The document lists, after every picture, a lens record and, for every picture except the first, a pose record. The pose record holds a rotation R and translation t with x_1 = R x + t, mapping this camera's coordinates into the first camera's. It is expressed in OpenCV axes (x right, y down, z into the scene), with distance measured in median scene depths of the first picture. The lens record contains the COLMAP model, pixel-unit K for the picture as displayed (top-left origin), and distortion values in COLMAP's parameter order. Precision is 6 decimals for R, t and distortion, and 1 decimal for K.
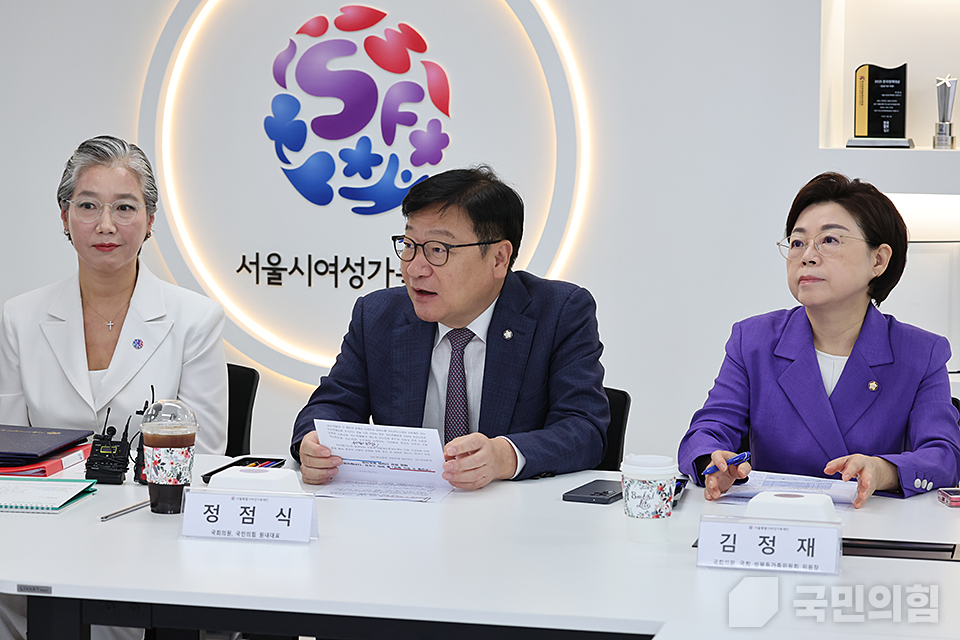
lens RADIAL K [[2677.3, 0, 450.2], [0, 2677.3, 320.5], [0, 0, 1]] dist [-0.039321, 0.513385]
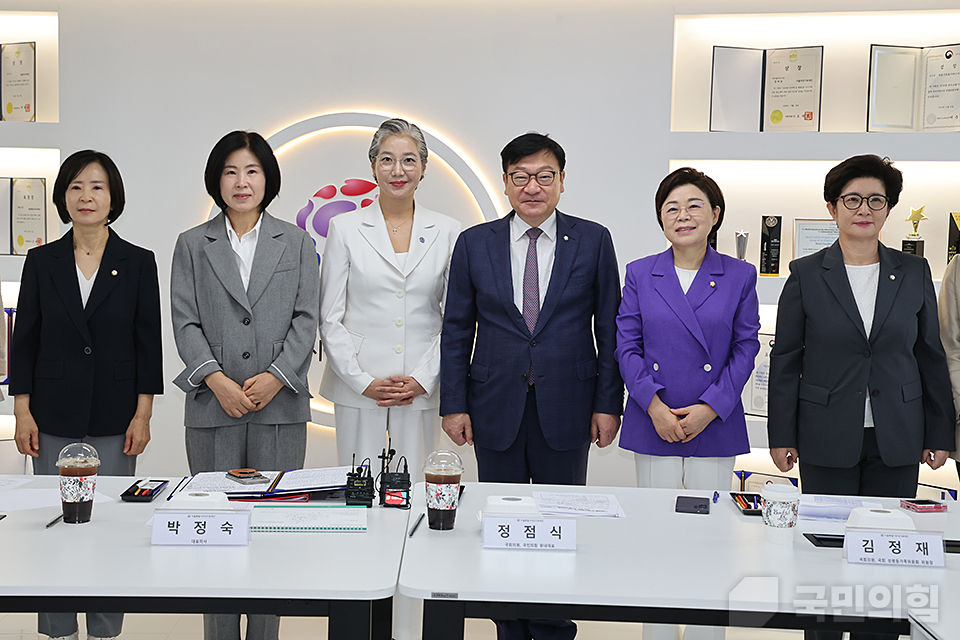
lens RADIAL K [[1570.8, 0, 471.5], [0, 1570.8, 295.8], [0, 0, 1]] dist [0.234223, 0.021573]
pose [[0.970689, 0.004866, 0.240288, -0.201959], [0.005586, 0.999068, -0.042800, -0.011914], [-0.240273, 0.042887, 0.969758, 0.112649]]
